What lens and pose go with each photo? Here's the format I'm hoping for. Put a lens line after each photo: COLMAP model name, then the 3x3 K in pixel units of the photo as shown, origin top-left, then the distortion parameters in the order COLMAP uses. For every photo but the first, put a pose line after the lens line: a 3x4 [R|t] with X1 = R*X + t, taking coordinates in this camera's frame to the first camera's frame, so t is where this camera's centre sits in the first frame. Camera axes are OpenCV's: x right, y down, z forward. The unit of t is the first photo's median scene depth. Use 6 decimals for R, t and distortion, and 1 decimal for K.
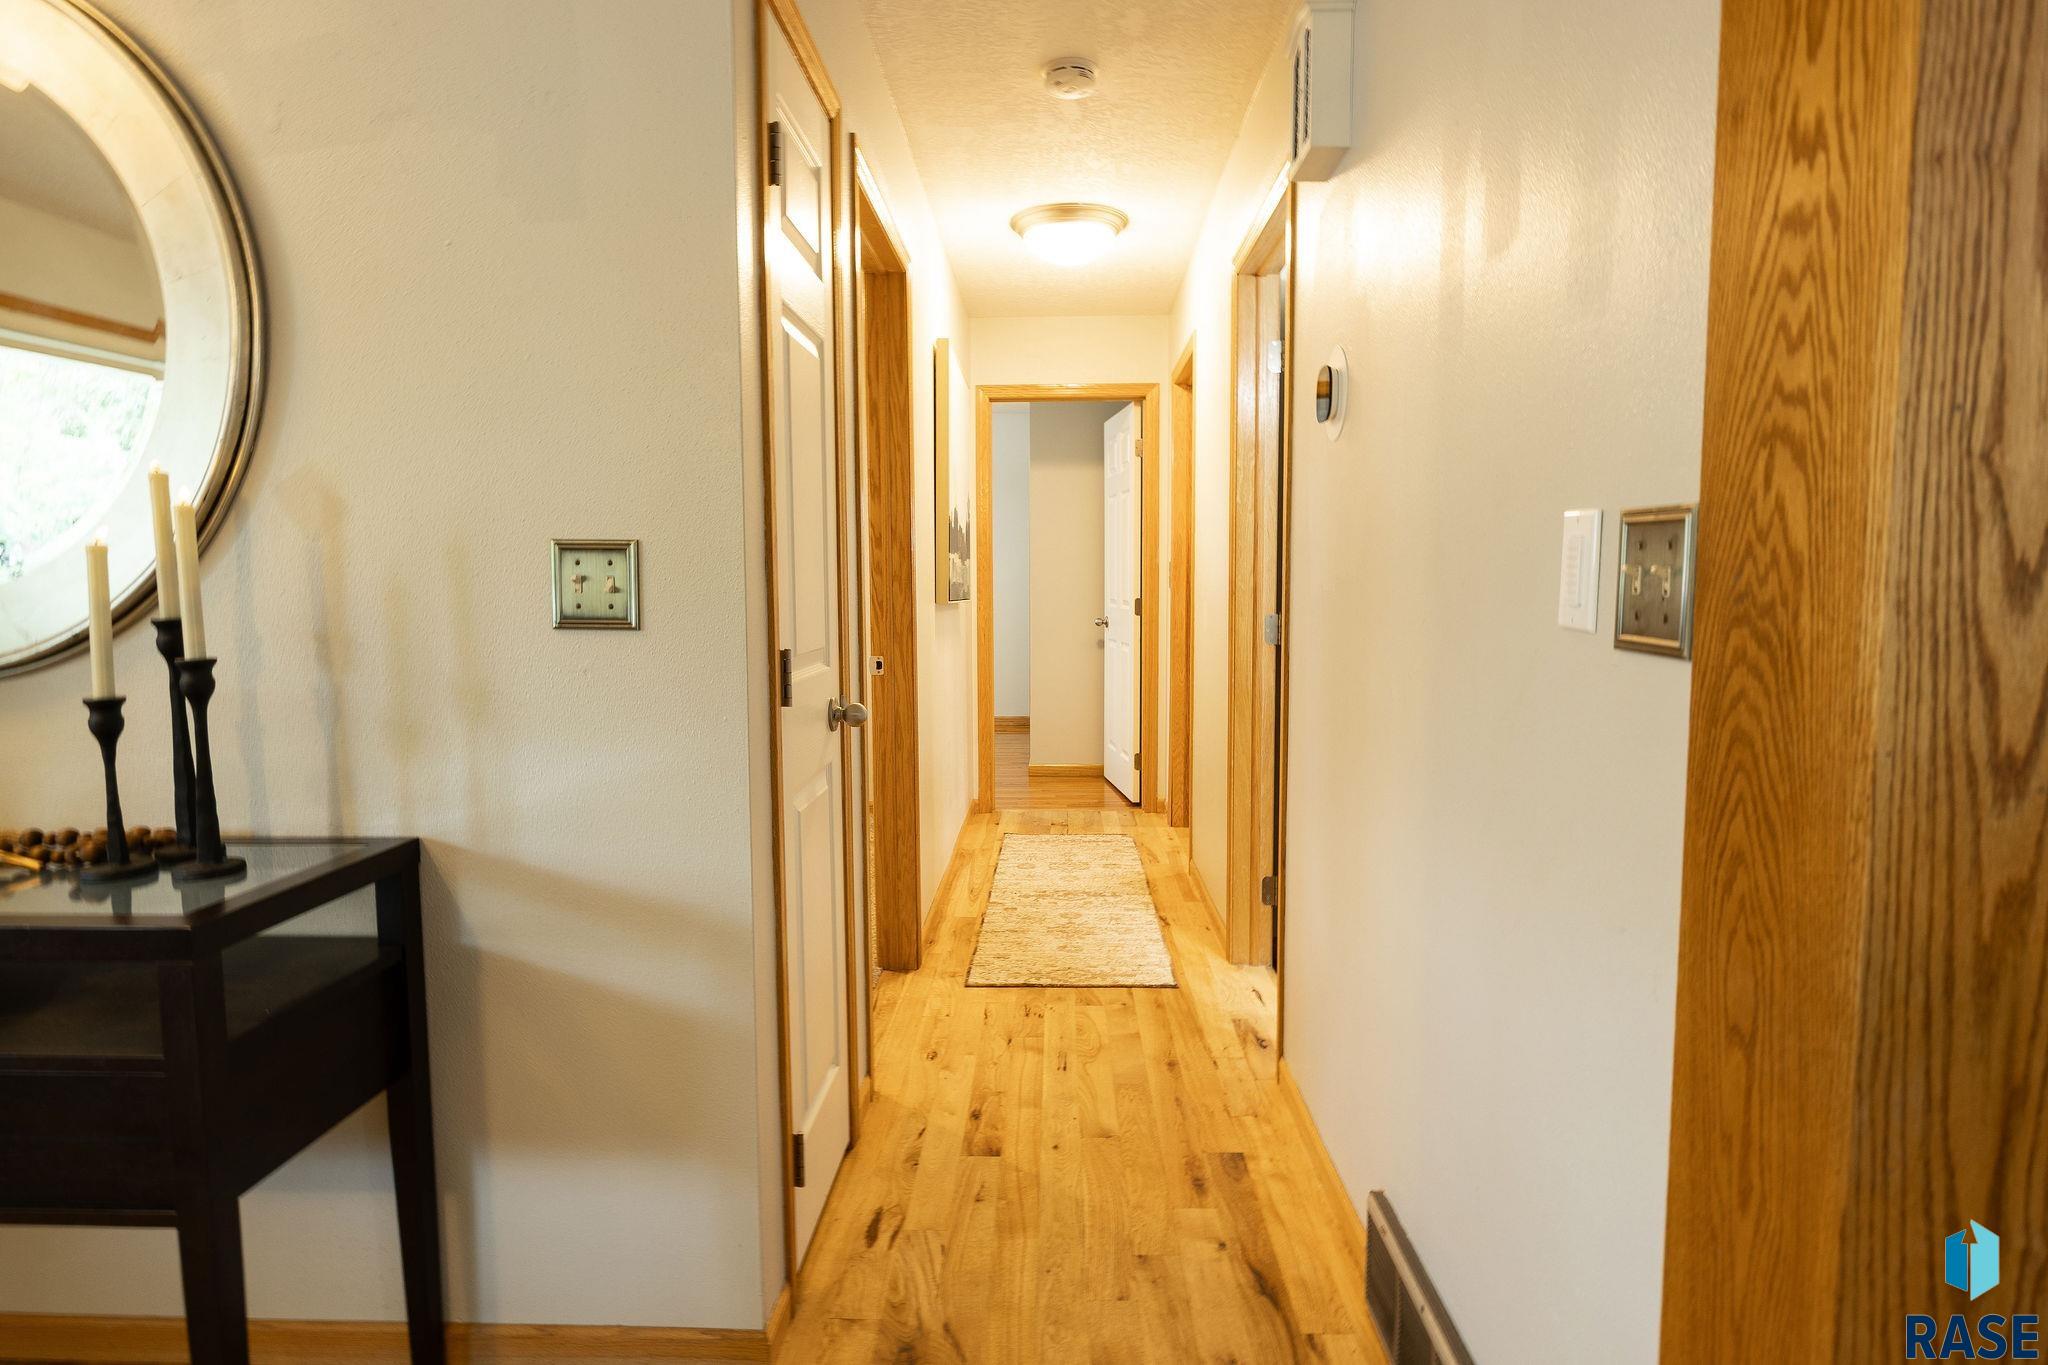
lens RADIAL K [[1090.3, 0, 1025.3], [0, 1090.3, 669.6], [0, 0, 1]] dist [0.001678, -0.000421]
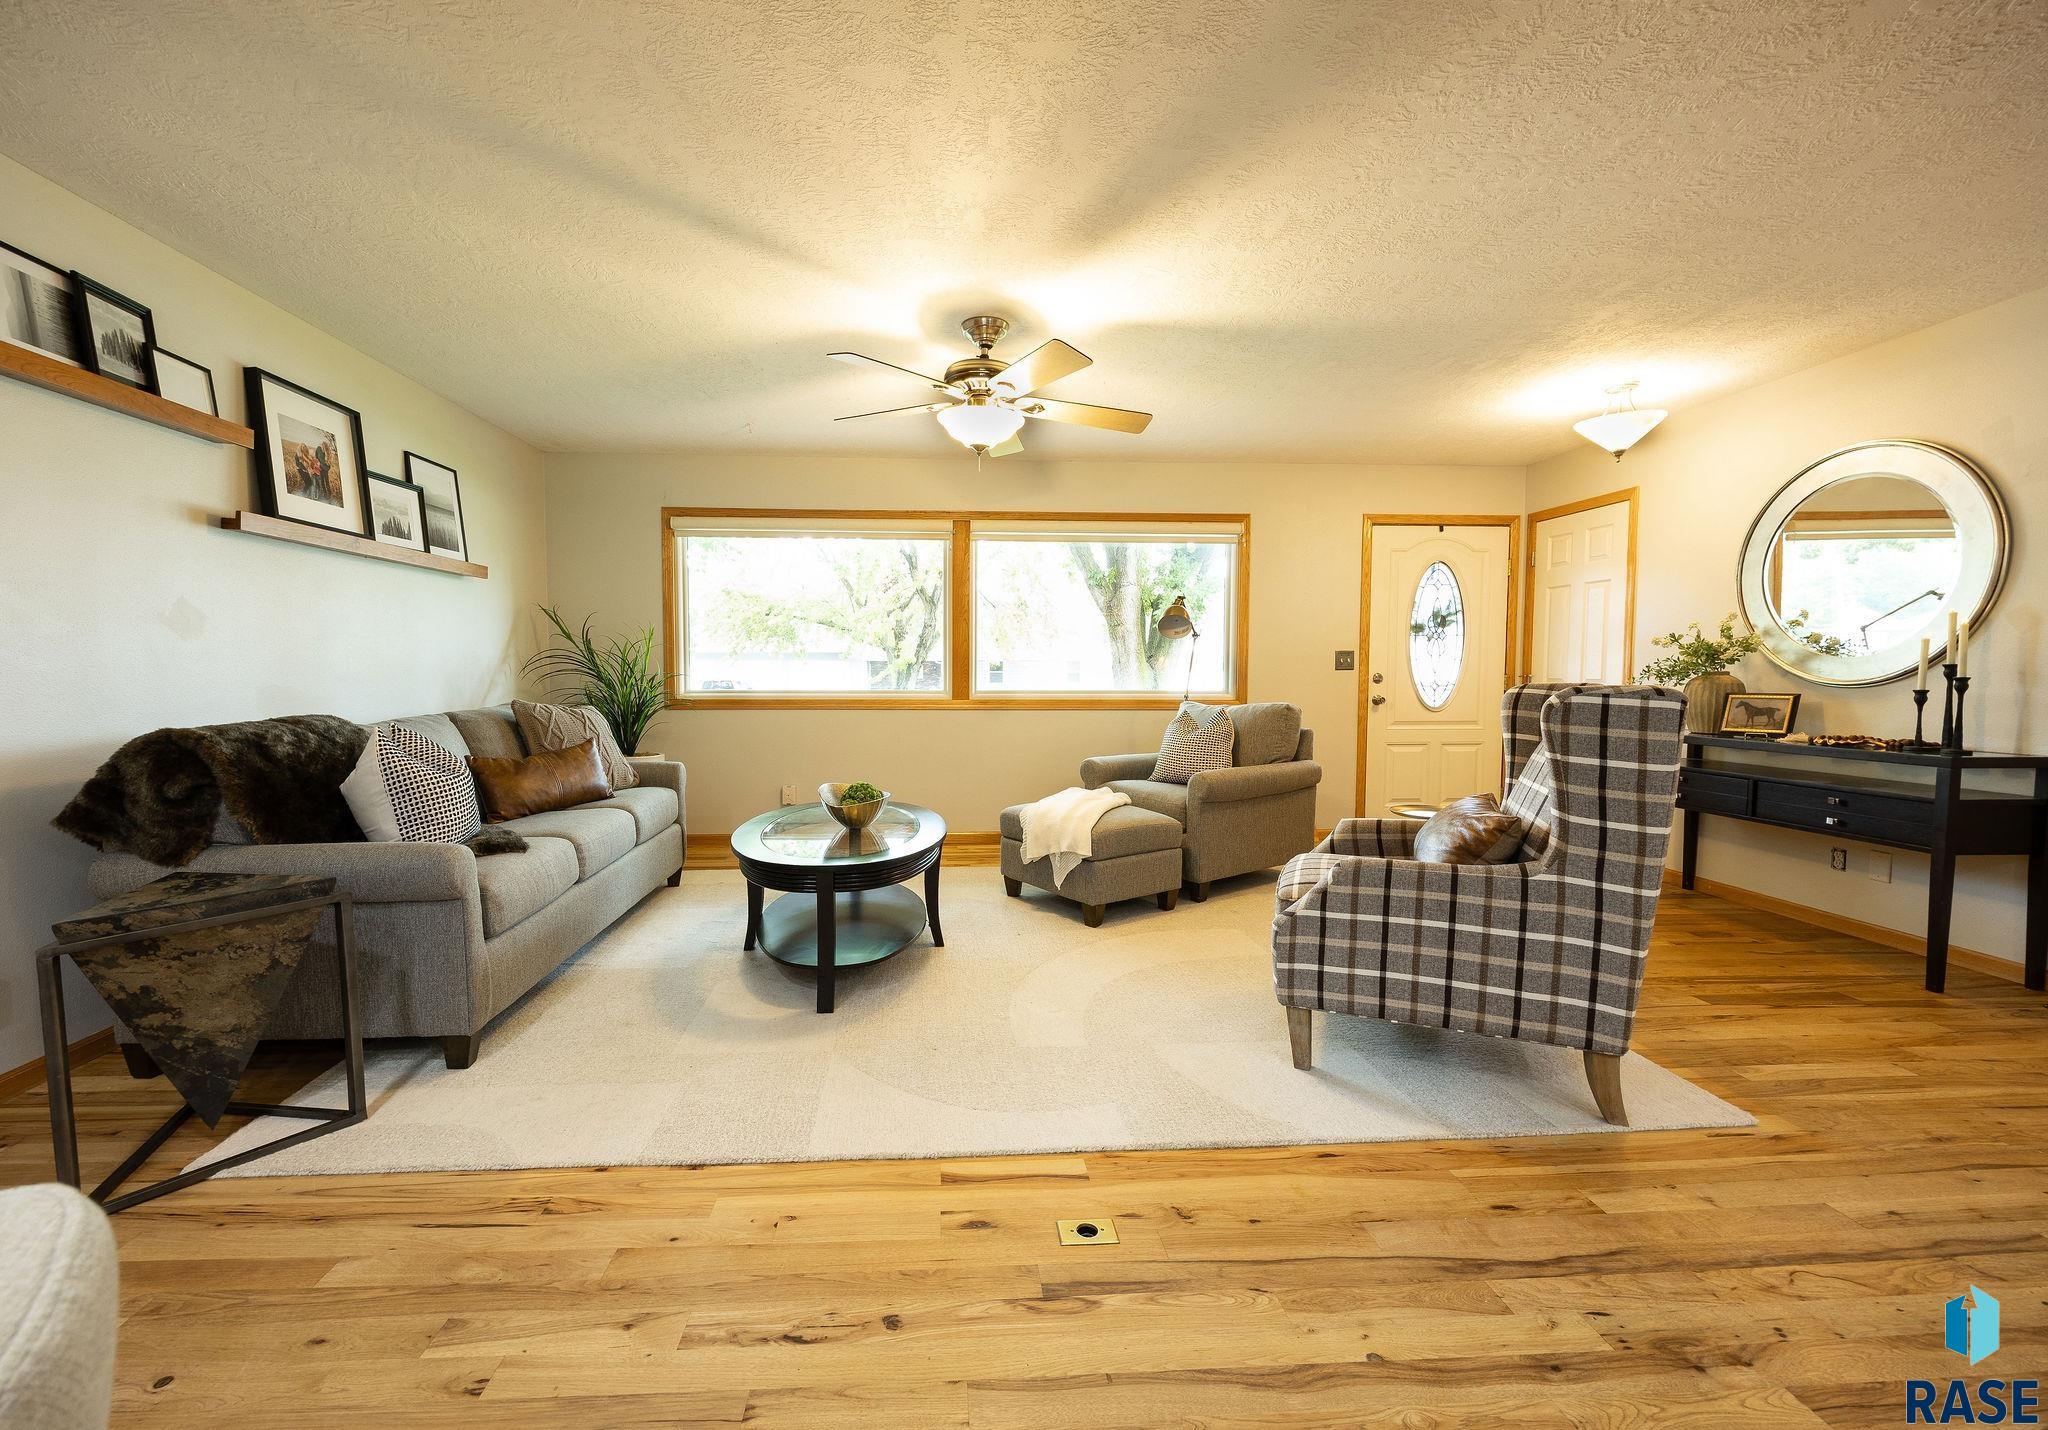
lens RADIAL K [[840.3, 0, 979.4], [0, 840.3, 715.8], [0, 0, 1]] dist [-0.001638, 0.001293]
pose [[0.095001, 0.054122, -0.994005, 1.139784], [-0.083621, 0.995426, 0.046207, 0.195791], [0.991959, 0.078729, 0.099092, -1.688789]]
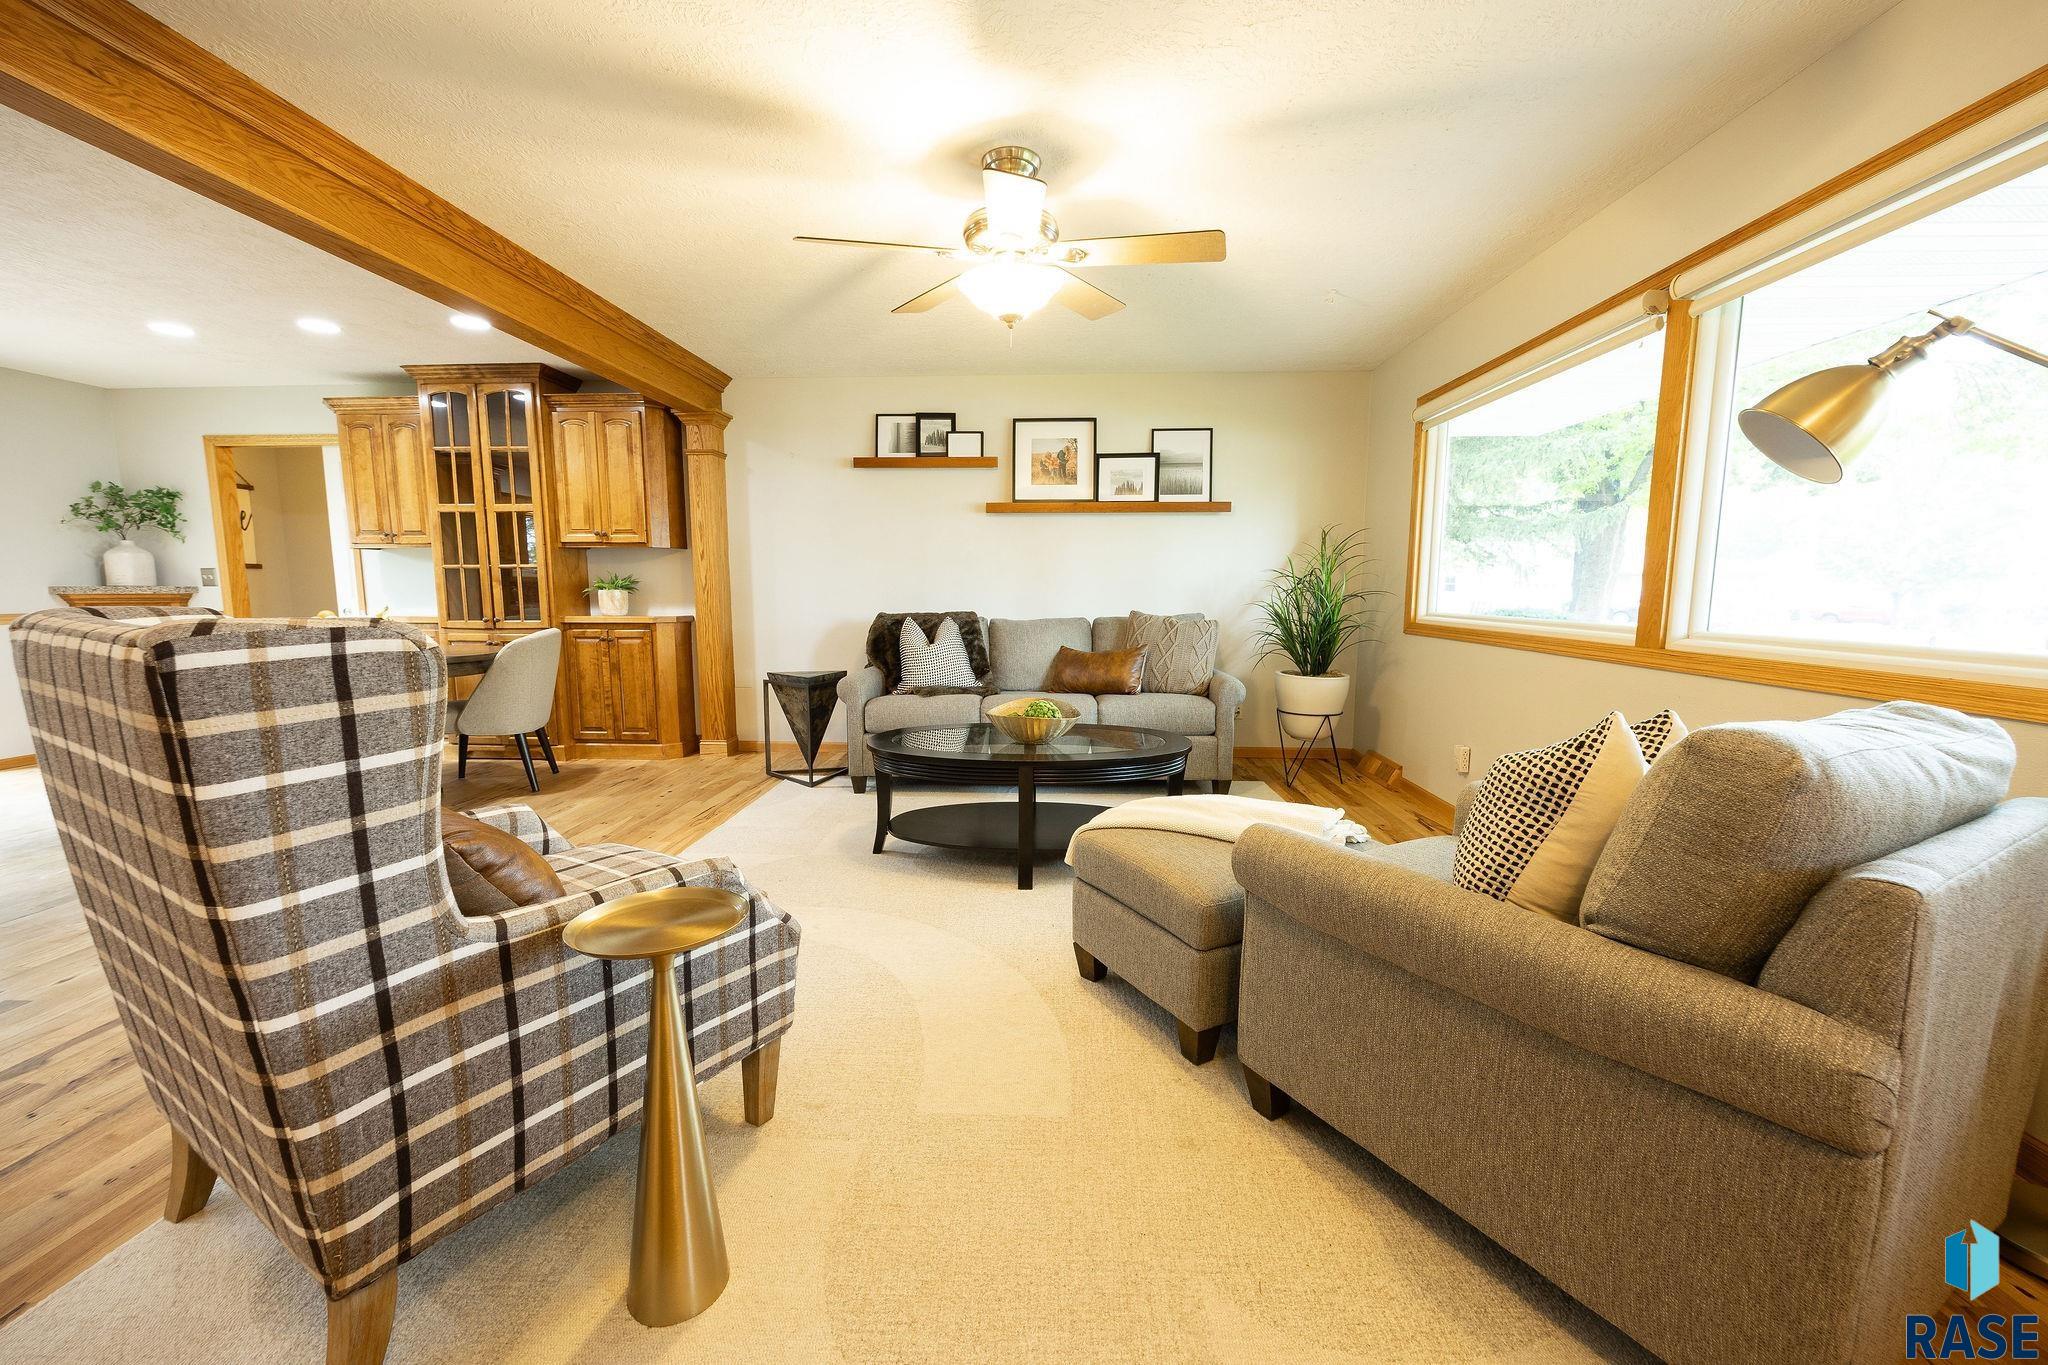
lens RADIAL K [[802.6, 0, 1019.0], [0, 802.6, 684.6], [0, 0, 1]] dist [-0.003477, 0.000338]
pose [[-0.999832, -0.004001, 0.017891, -1.218812], [-0.000256, 0.978841, 0.204623, 0.016275], [-0.018331, 0.204584, -0.978677, 0.431217]]
